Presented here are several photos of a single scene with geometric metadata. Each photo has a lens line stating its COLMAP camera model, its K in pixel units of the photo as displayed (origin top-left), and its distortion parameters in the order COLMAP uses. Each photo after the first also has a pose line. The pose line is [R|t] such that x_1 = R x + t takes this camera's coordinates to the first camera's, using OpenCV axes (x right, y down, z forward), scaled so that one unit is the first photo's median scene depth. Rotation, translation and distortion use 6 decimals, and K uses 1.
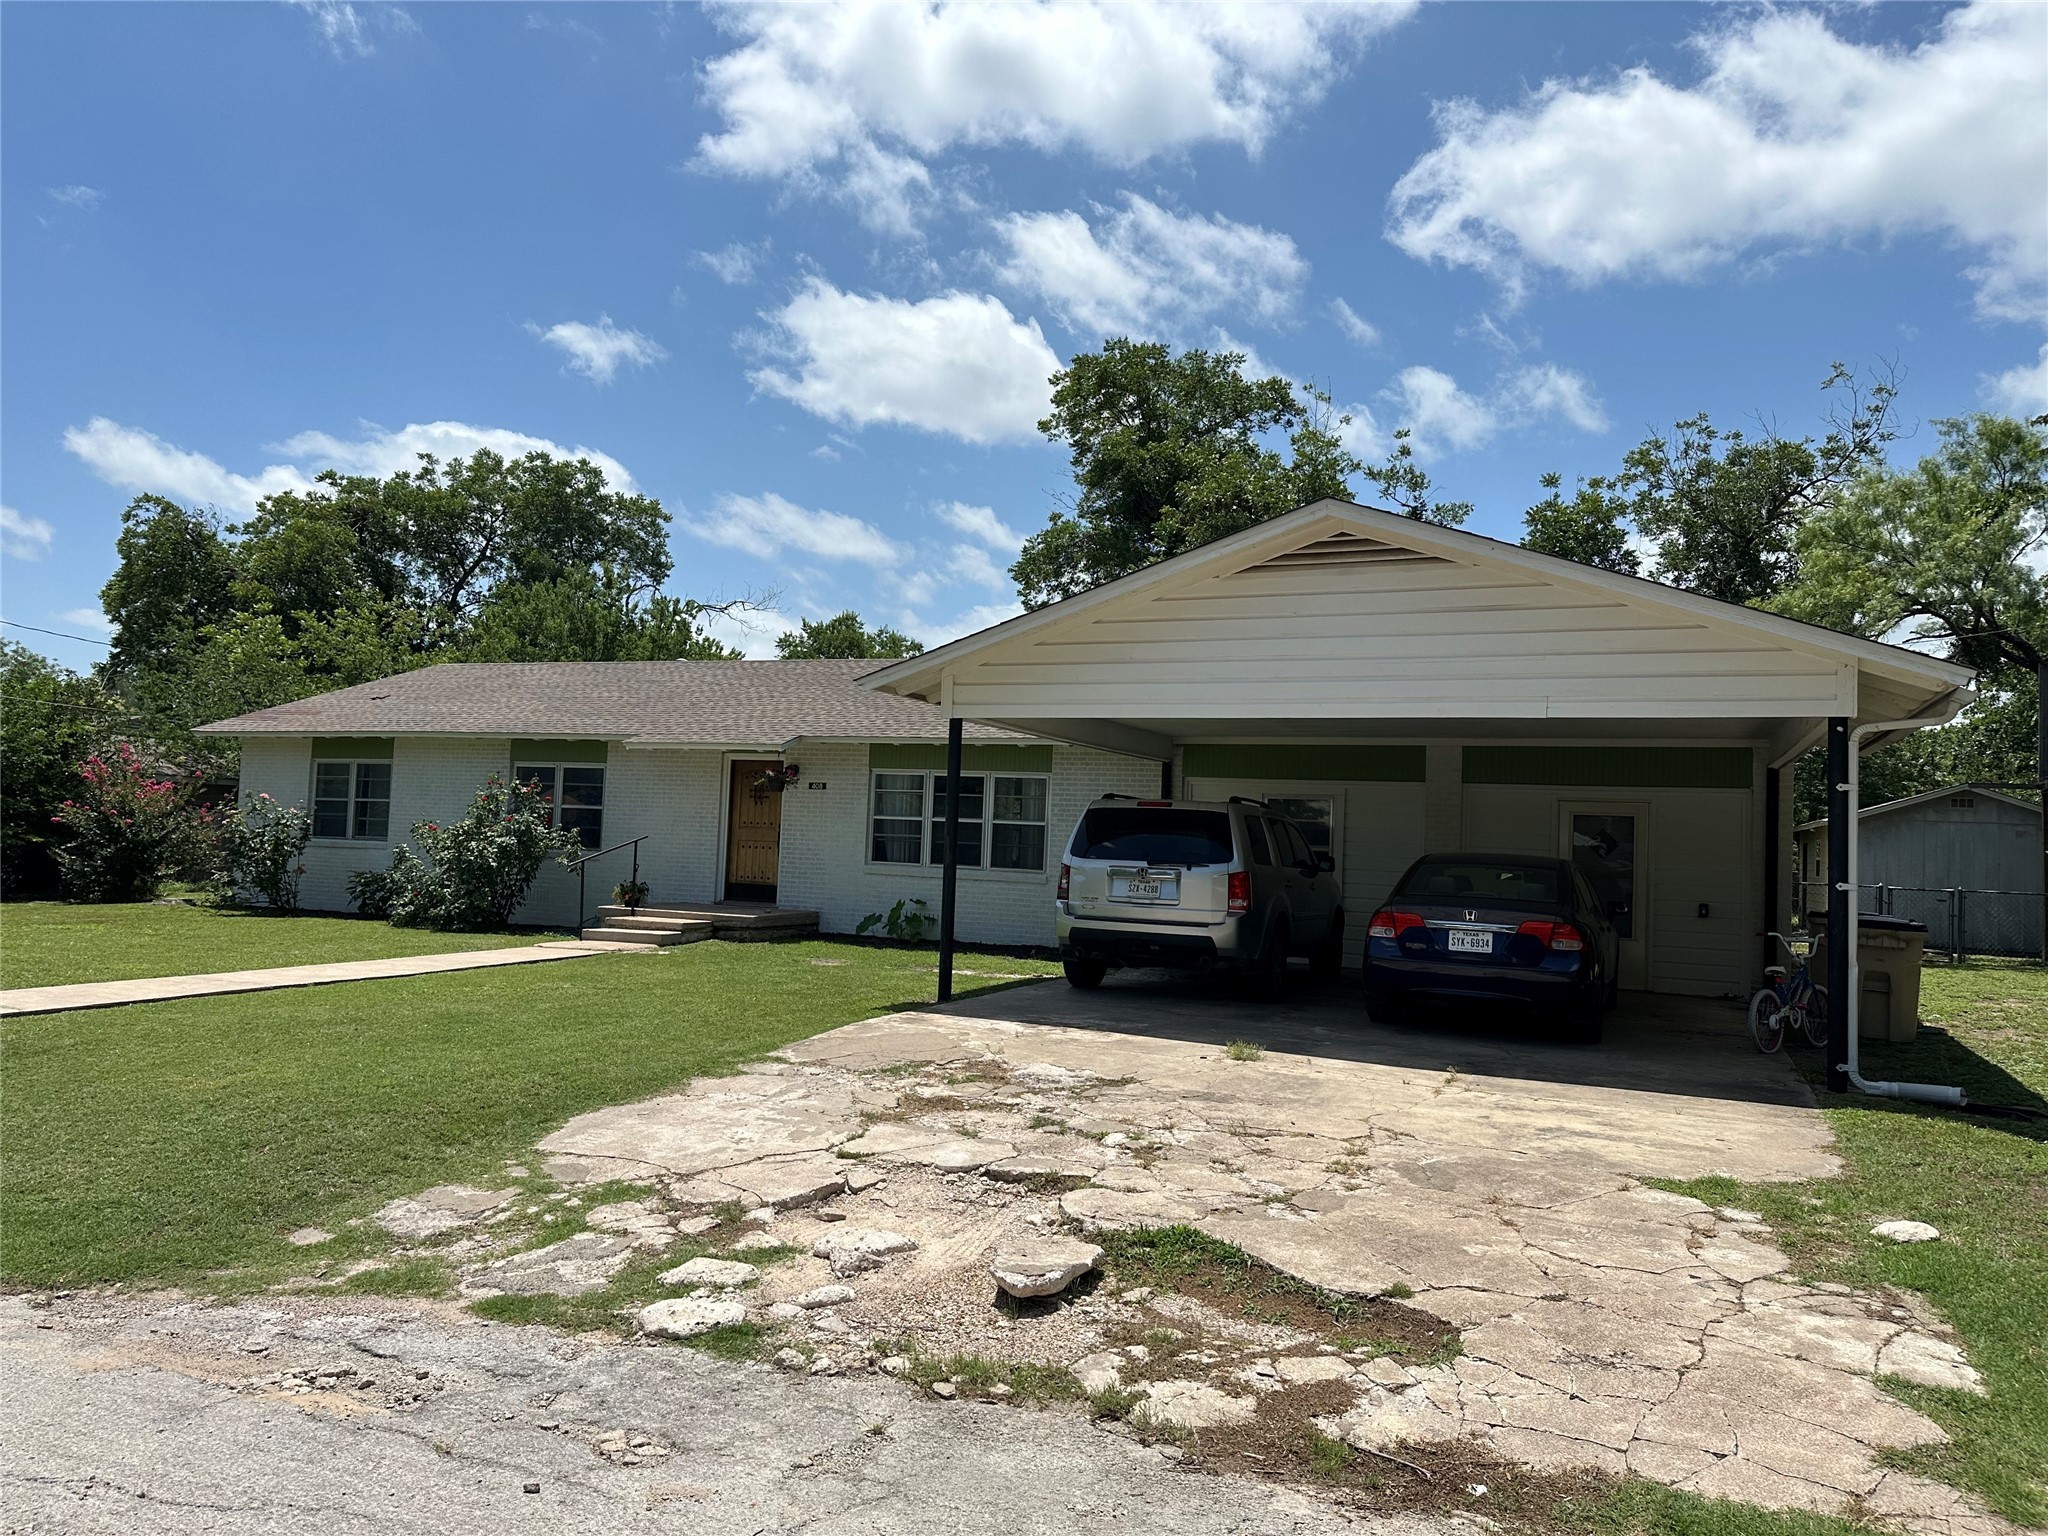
lens RADIAL K [[1426.0, 0, 1016.7], [0, 1426.0, 765.4], [0, 0, 1]] dist [0.102162, -0.149076]
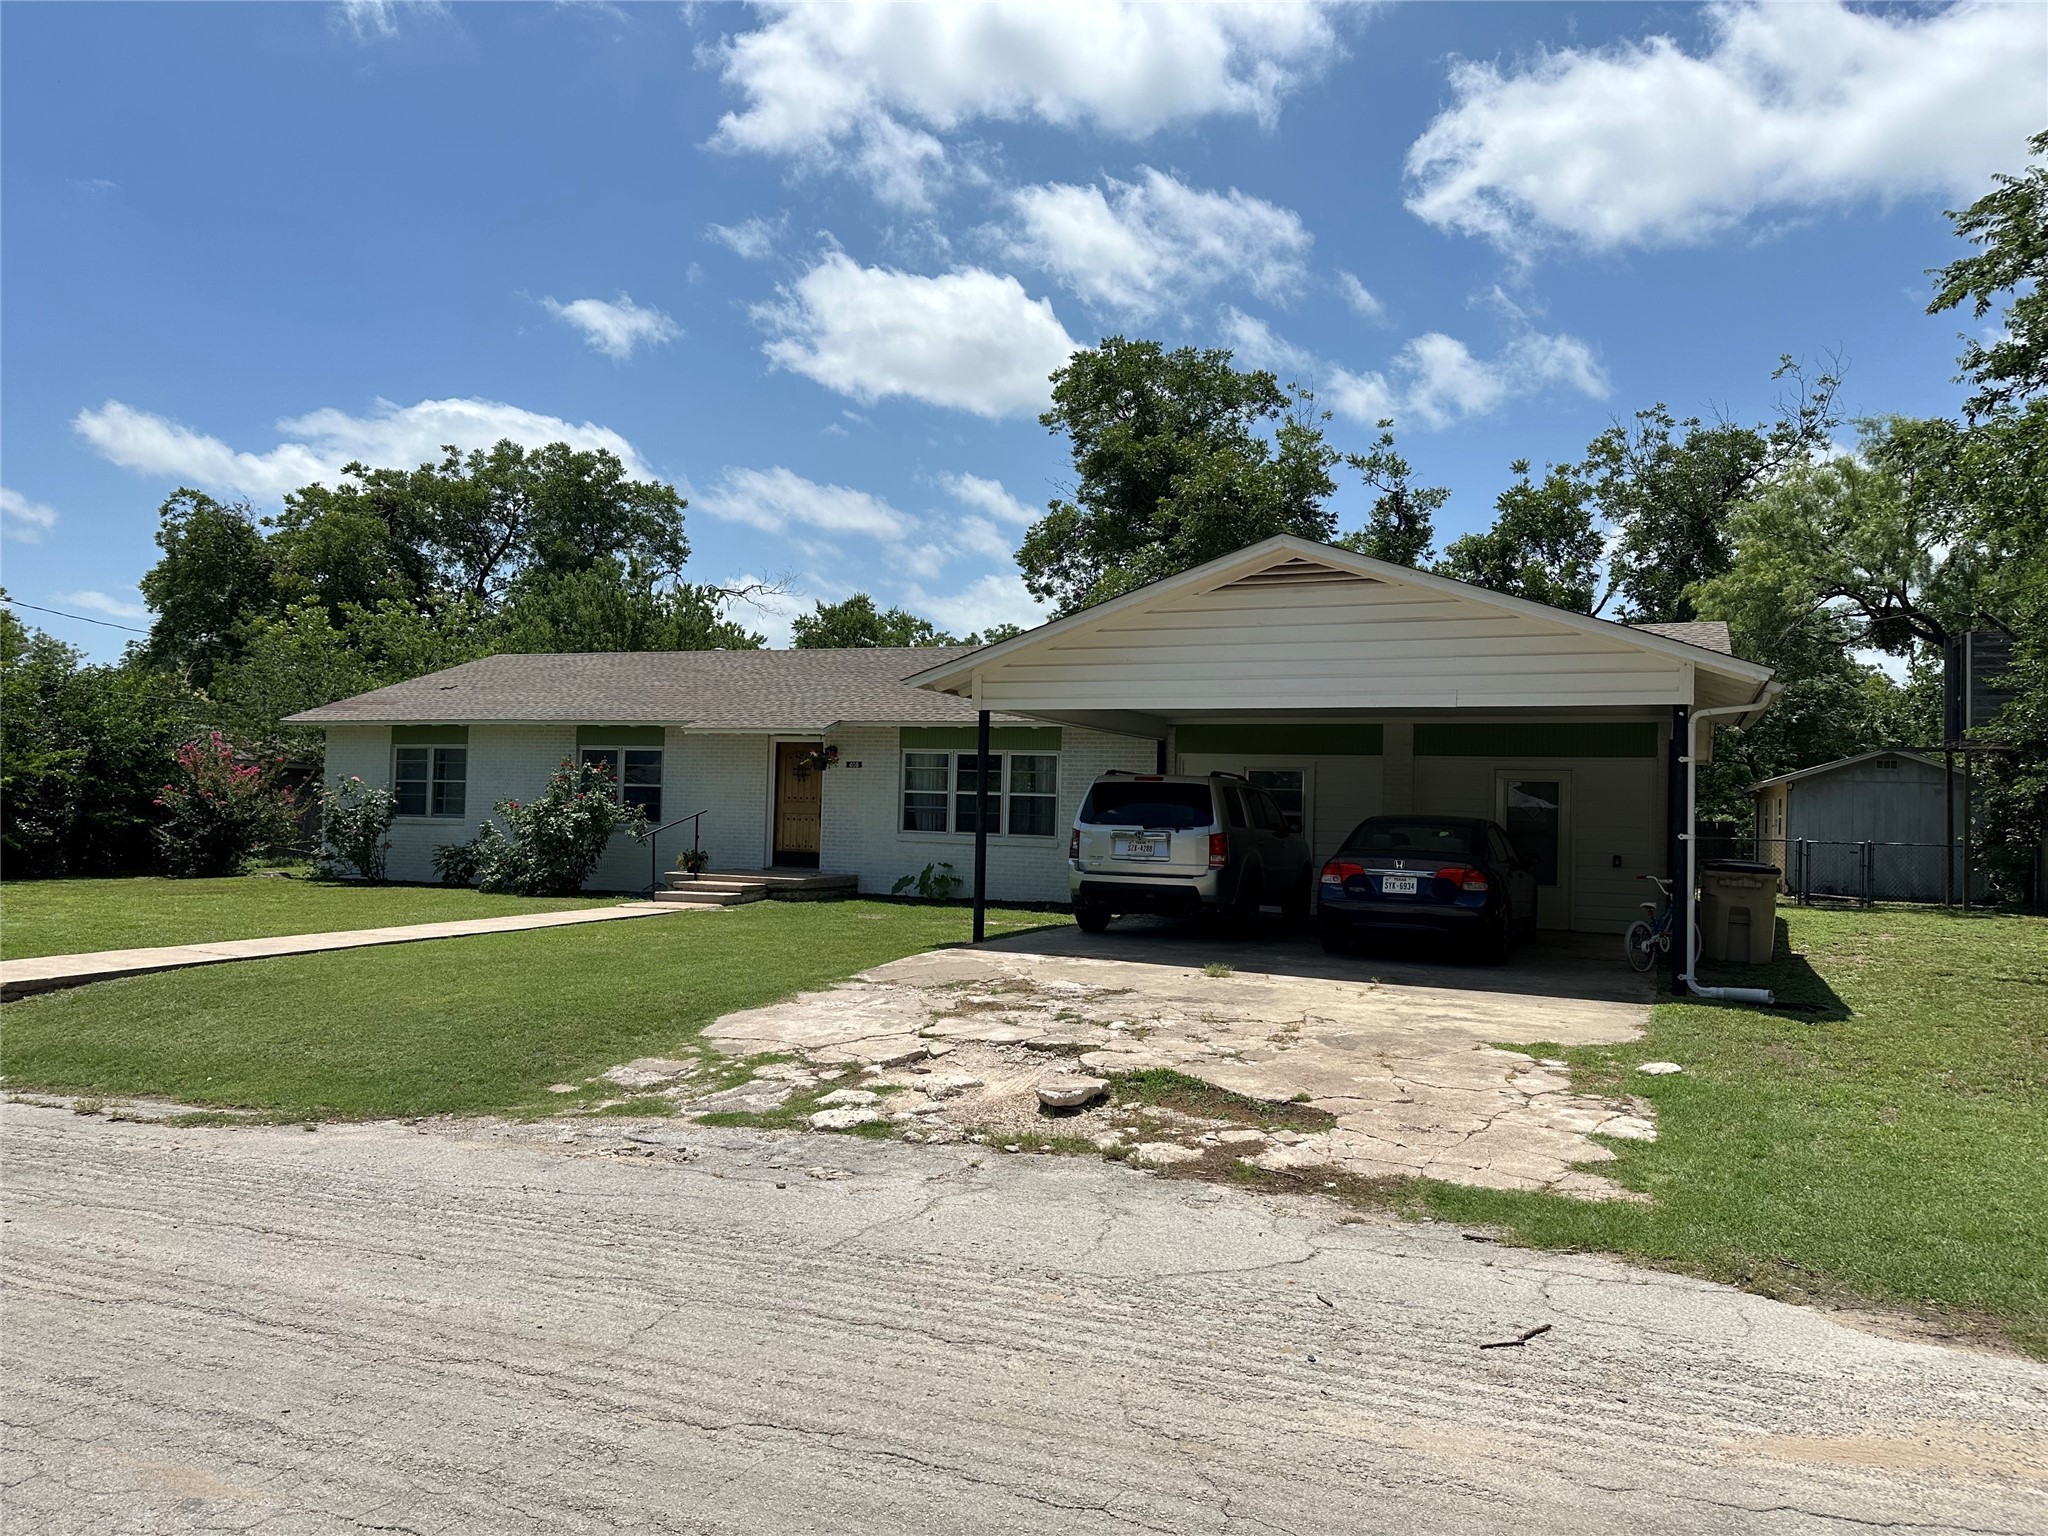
lens RADIAL K [[1426.0, 0, 1016.7], [0, 1426.0, 765.4], [0, 0, 1]] dist [0.102162, -0.149076]
pose [[0.999907, -0.013464, -0.002064, -0.006765], [0.013505, 0.999691, 0.020848, -0.005713], [0.001783, -0.020874, 0.999781, -0.112857]]
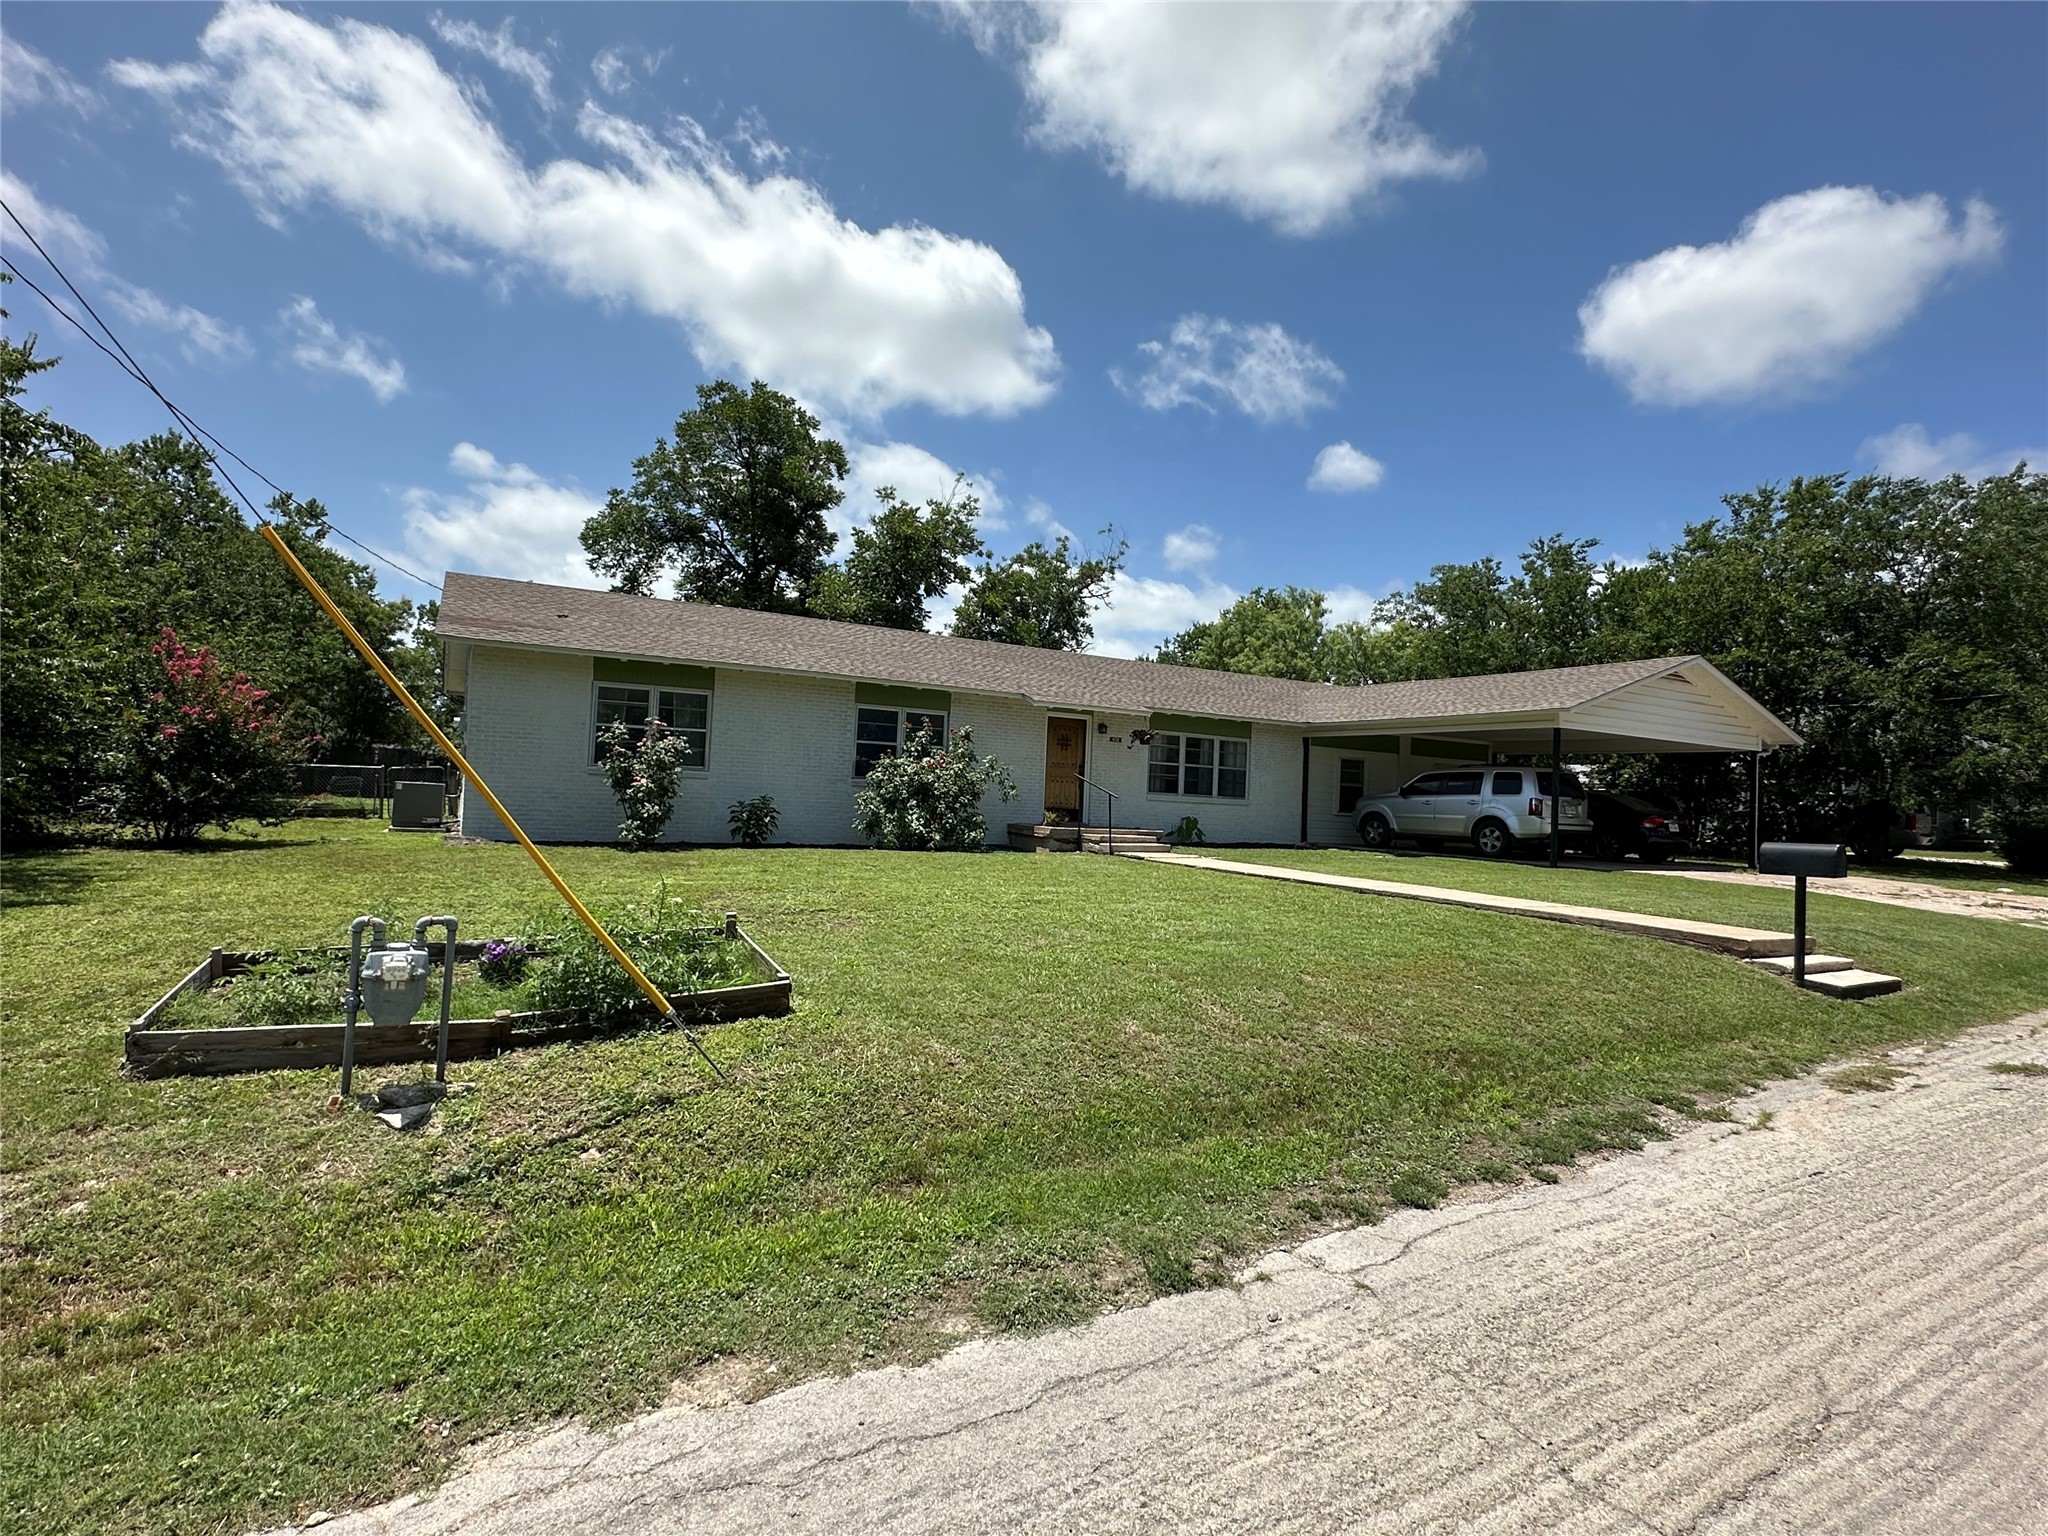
lens RADIAL K [[1021.7, 0, 1021.2], [0, 1021.7, 769.7], [0, 0, 1]] dist [-0.004709, 0.002149]
pose [[0.630369, -0.002763, 0.776290, -0.841105], [-0.079574, 0.994496, 0.068156, -0.015411], [-0.772206, -0.104736, 0.626680, 0.357392]]
